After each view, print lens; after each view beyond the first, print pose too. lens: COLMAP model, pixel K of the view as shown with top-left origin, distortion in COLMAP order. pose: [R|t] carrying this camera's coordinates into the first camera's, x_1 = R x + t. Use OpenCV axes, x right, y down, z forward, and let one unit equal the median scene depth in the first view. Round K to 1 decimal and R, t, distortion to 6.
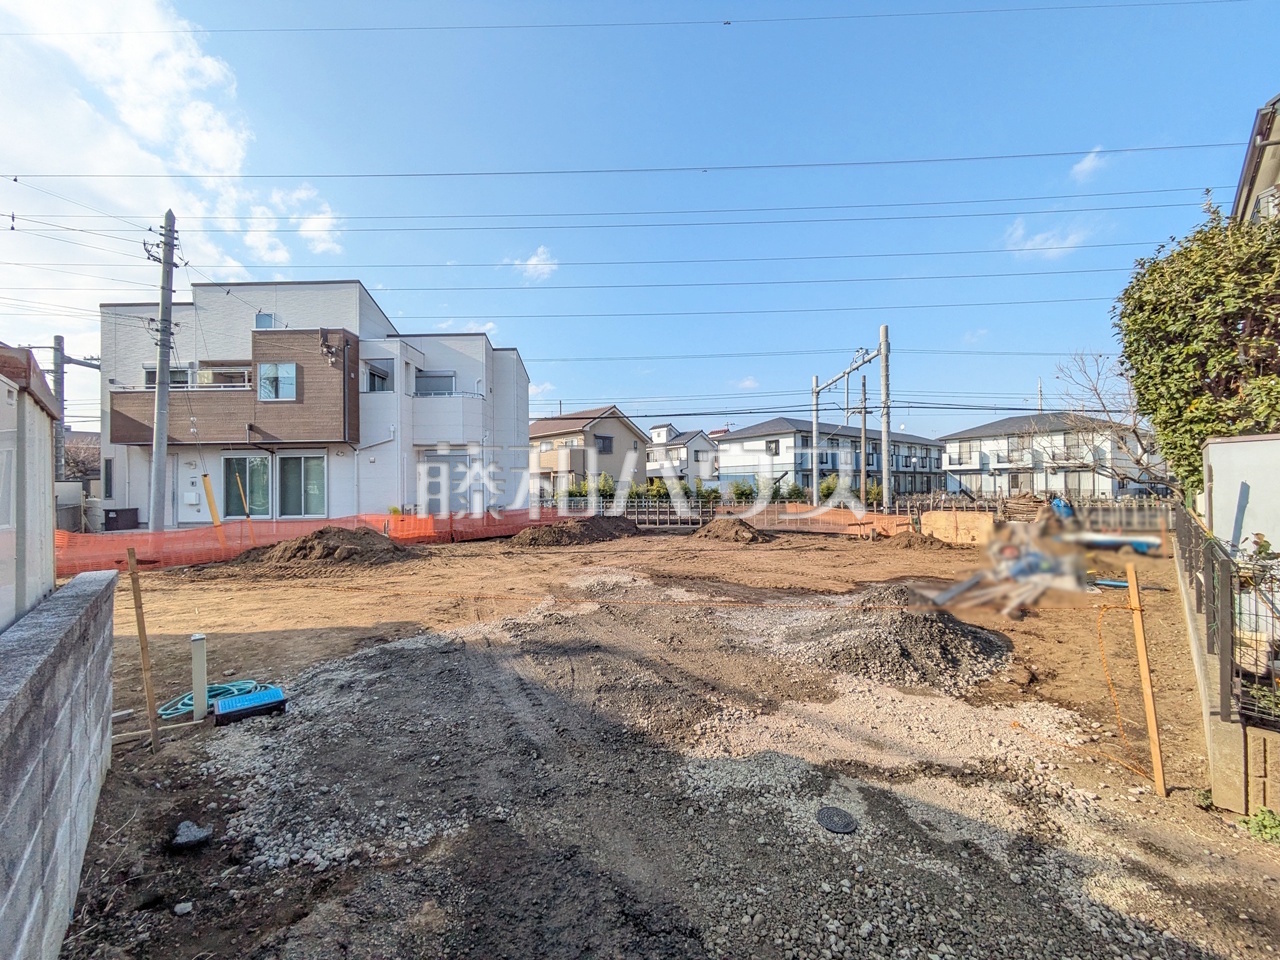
lens RADIAL K [[505.2, 0, 637.5], [0, 505.2, 481.6], [0, 0, 1]] dist [-0.001658, 0.002713]
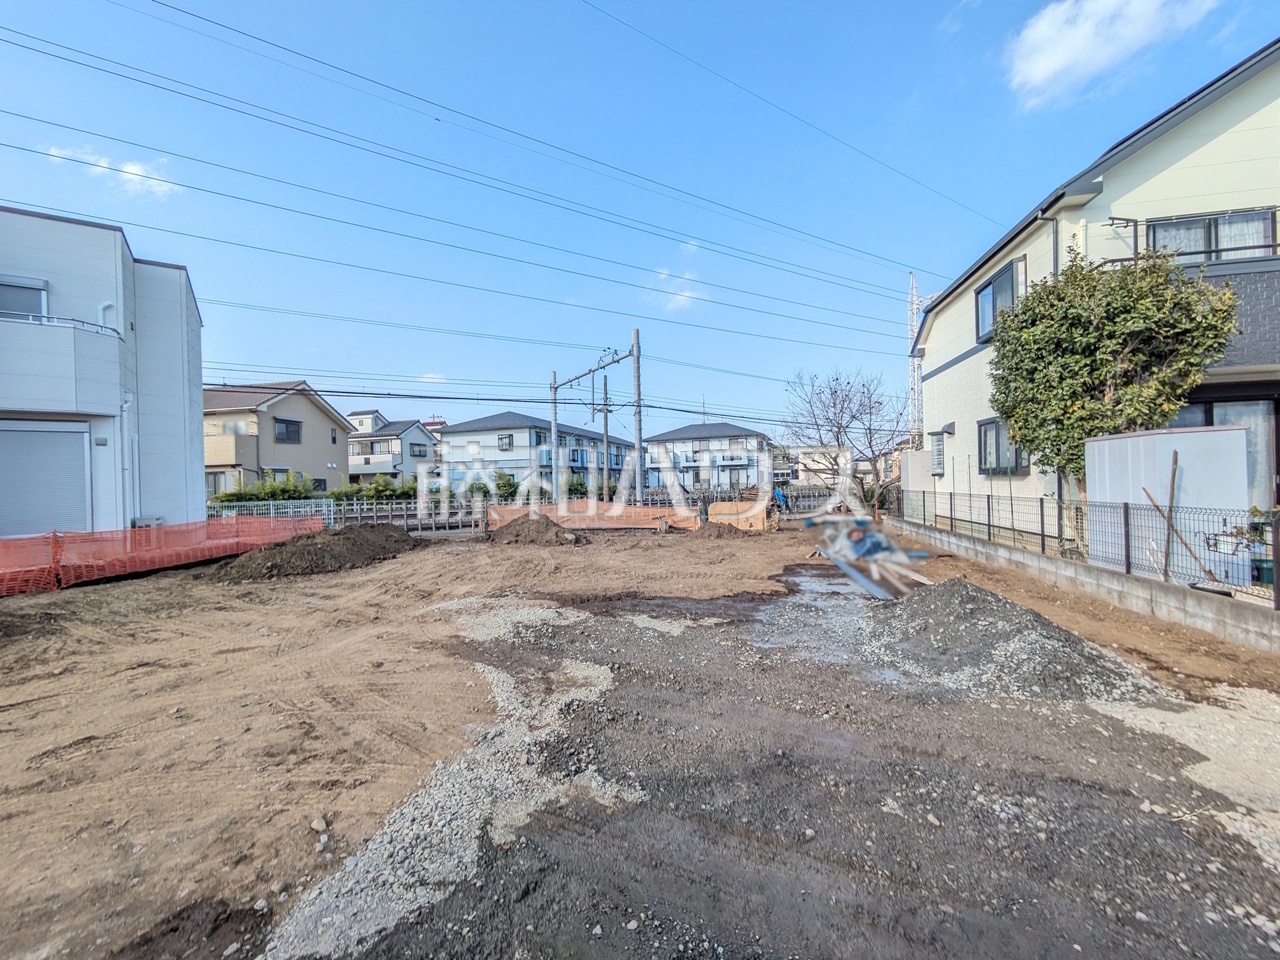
lens RADIAL K [[505.2, 0, 637.5], [0, 505.2, 481.6], [0, 0, 1]] dist [-0.001658, 0.002713]
pose [[0.825716, -0.009200, 0.564011, -0.156071], [0.007334, 0.999958, 0.005574, 0.006101], [-0.564038, -0.000466, 0.825748, 0.187208]]
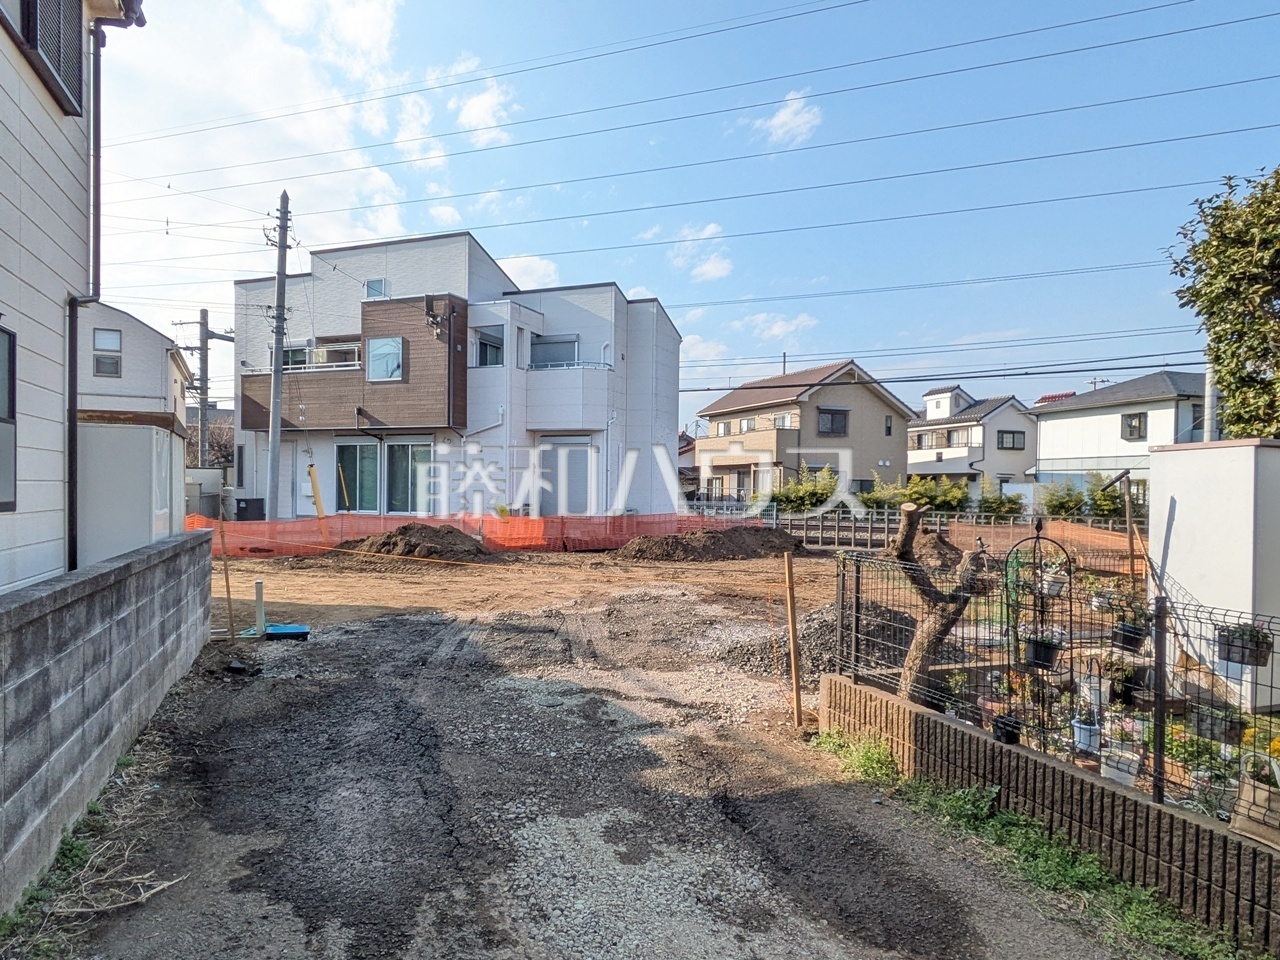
lens RADIAL K [[826.2, 0, 639.3], [0, 826.2, 502.9], [0, 0, 1]] dist [0.001661, 0.001076]
pose [[0.931721, 0.030302, -0.361909, 0.219444], [-0.019420, 0.999244, 0.033668, -0.004562], [0.362656, -0.024341, 0.931605, -0.177673]]
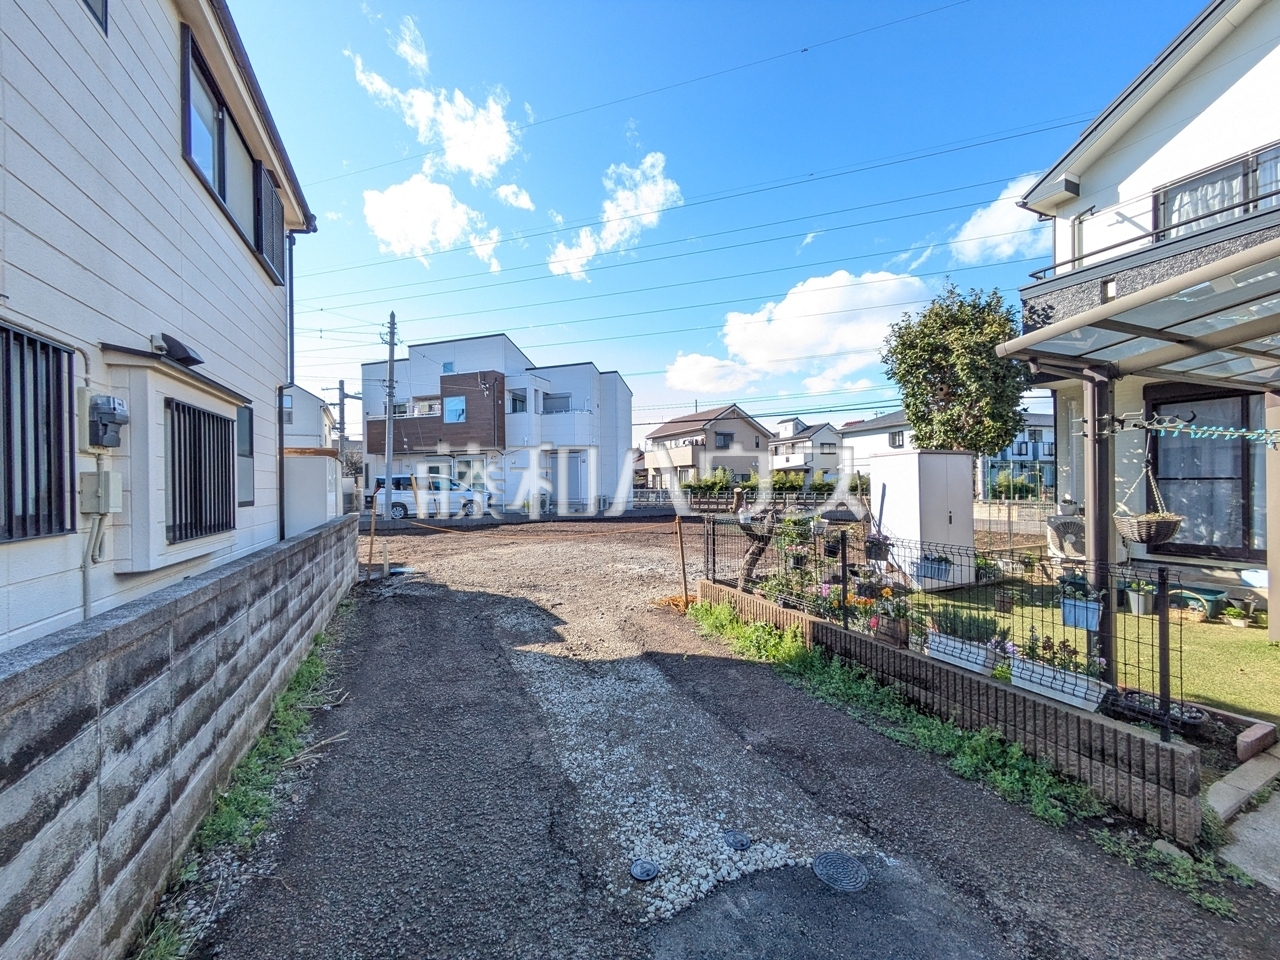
lens RADIAL K [[501.7, 0, 640.0], [0, 501.7, 480.0], [0, 0, 1]] dist [0.002008, 0.000233]
pose [[0.950064, -0.002374, -0.312046, 0.244018], [0.006260, 0.999915, 0.011452, -0.006142], [0.311993, -0.012834, 0.949998, -0.212830]]
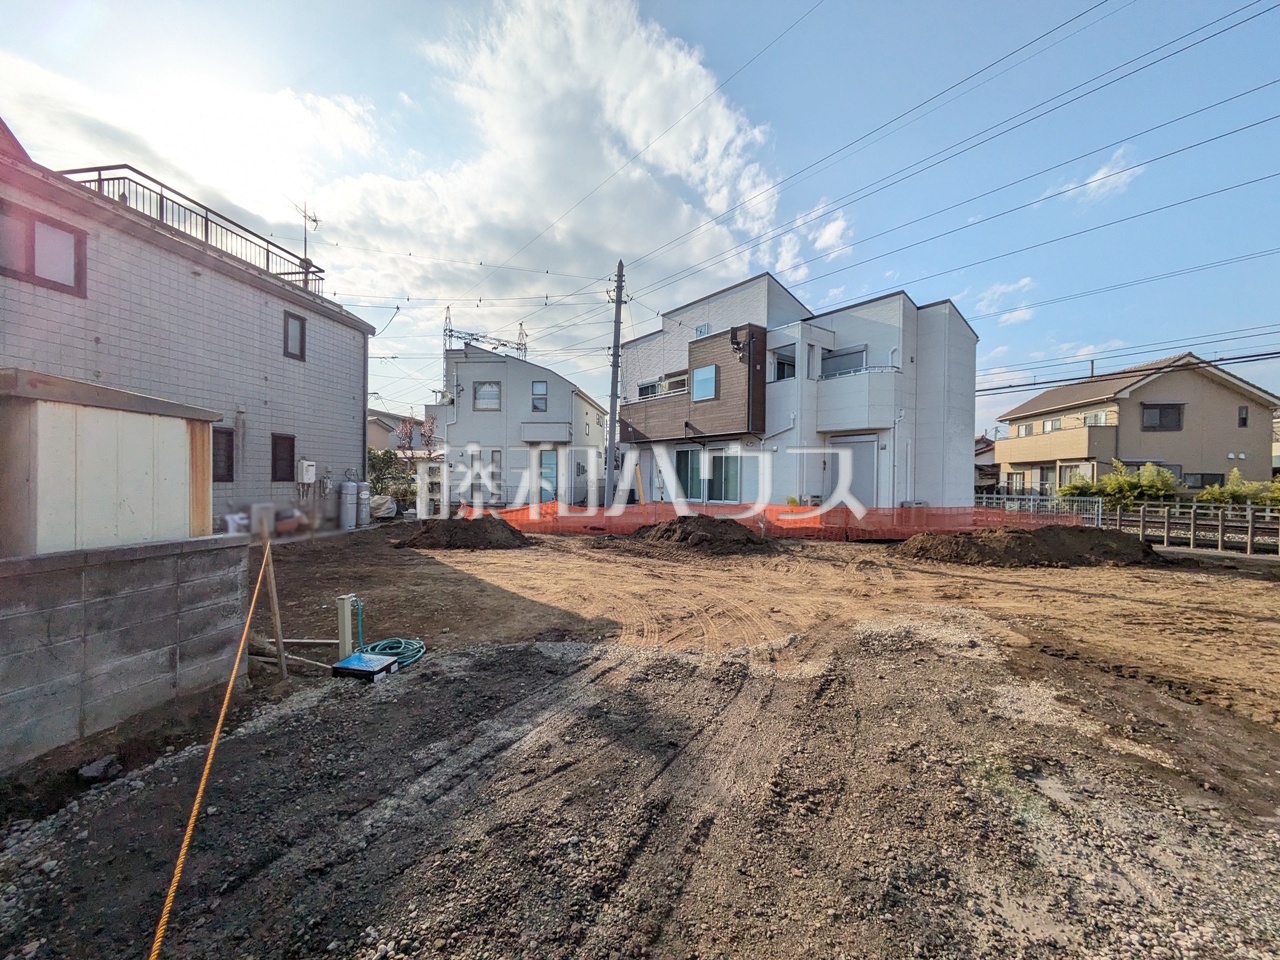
lens RADIAL K [[505.2, 0, 637.5], [0, 505.2, 481.6], [0, 0, 1]] dist [-0.001658, 0.002713]
pose [[0.606459, 0.024008, -0.794752, 0.107889], [-0.008751, 0.999685, 0.023521, 0.000221], [0.795067, -0.007309, 0.606478, 0.179408]]
